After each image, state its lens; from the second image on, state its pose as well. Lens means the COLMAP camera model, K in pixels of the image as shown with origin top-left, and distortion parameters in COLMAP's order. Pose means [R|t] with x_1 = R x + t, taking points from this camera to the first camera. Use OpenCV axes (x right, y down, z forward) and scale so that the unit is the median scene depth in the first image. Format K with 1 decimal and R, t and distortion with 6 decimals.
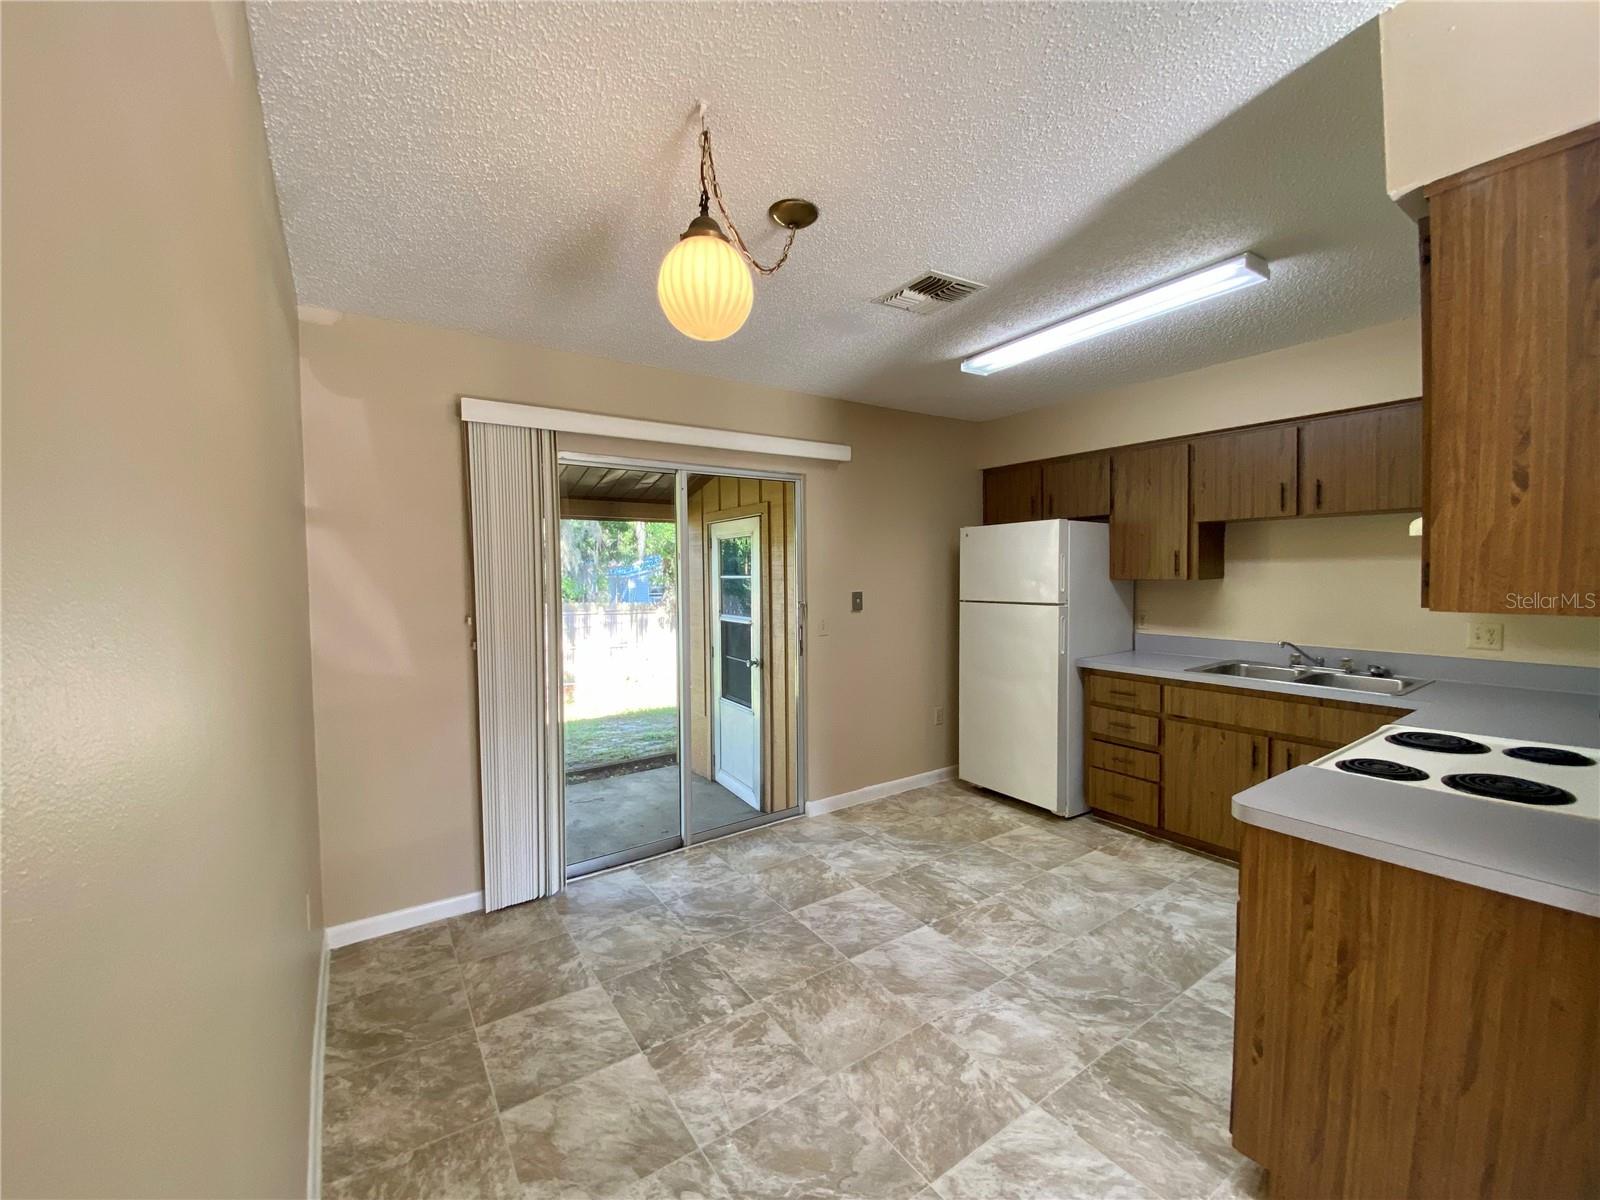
lens RADIAL K [[654.2, 0, 799.0], [0, 654.2, 590.2], [0, 0, 1]] dist [0.012897, -0.013523]
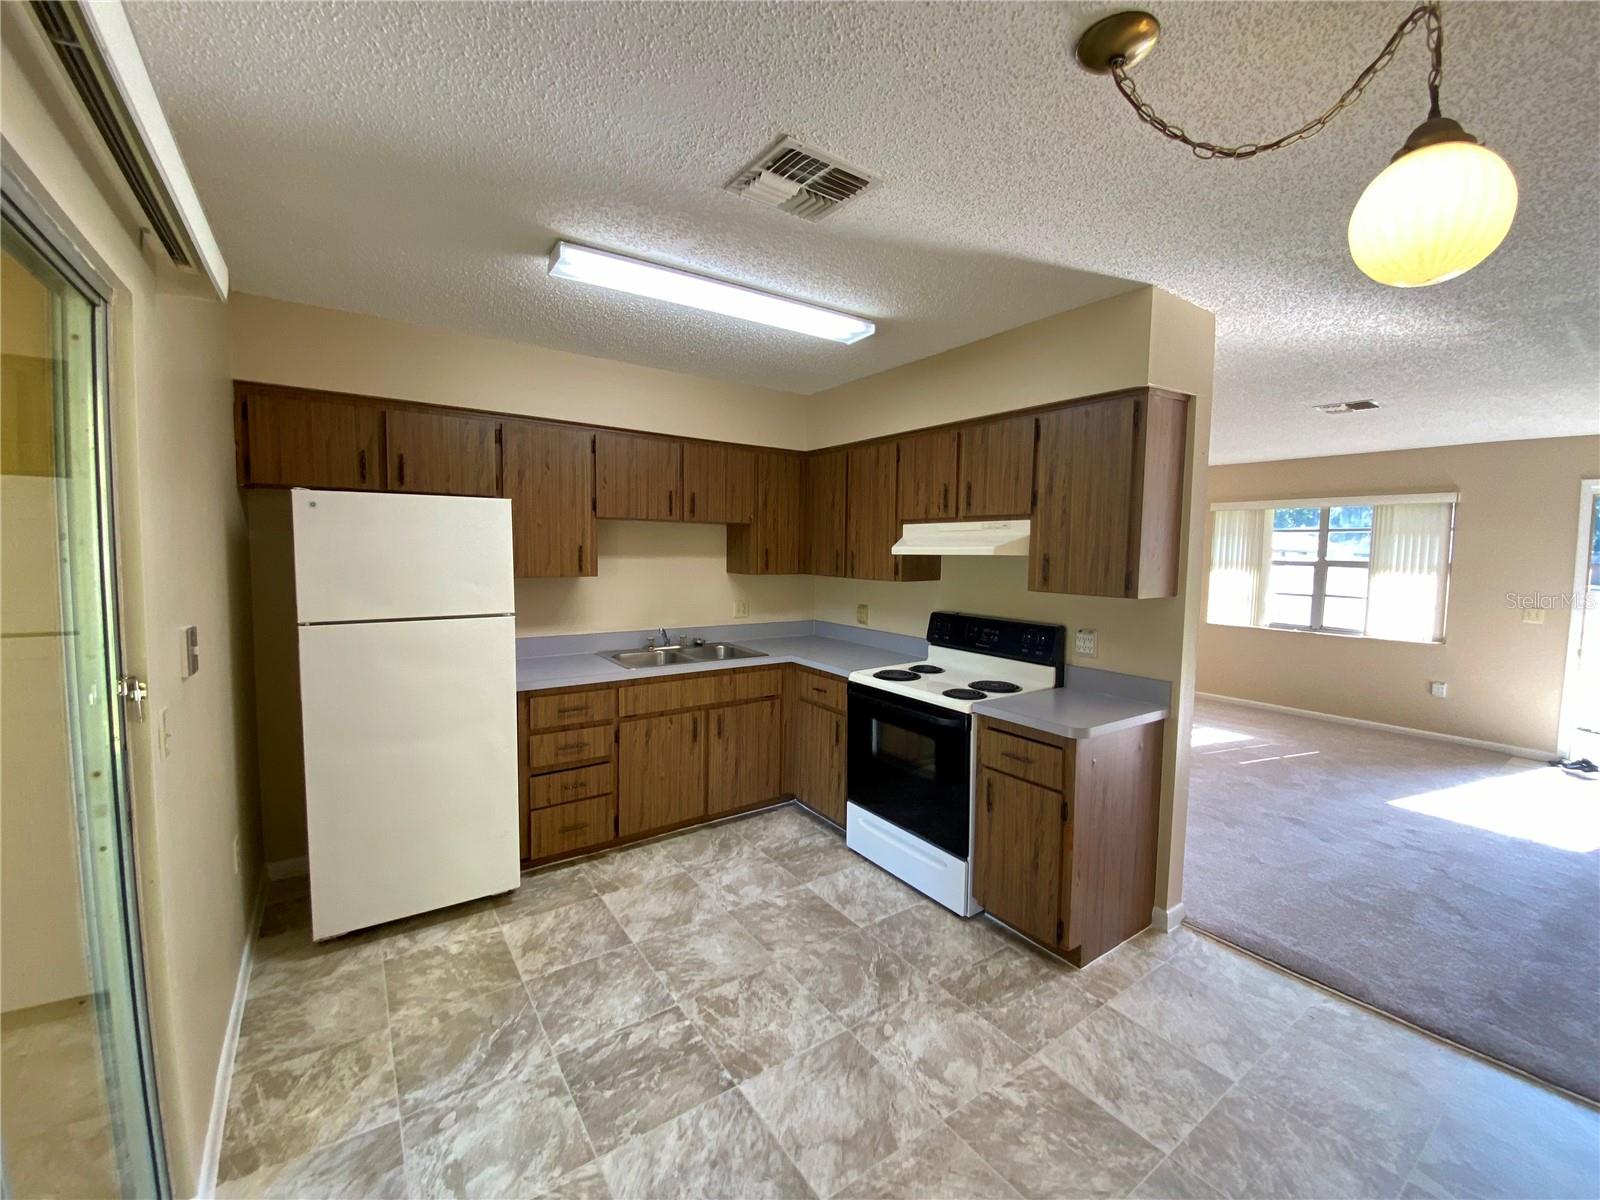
lens RADIAL K [[654.2, 0, 799.0], [0, 654.2, 590.2], [0, 0, 1]] dist [0.012897, -0.013523]
pose [[-0.007495, -0.059619, 0.998193, -0.399224], [0.017331, 0.998063, 0.059742, -0.050769], [-0.999822, 0.017748, -0.006447, 0.778694]]
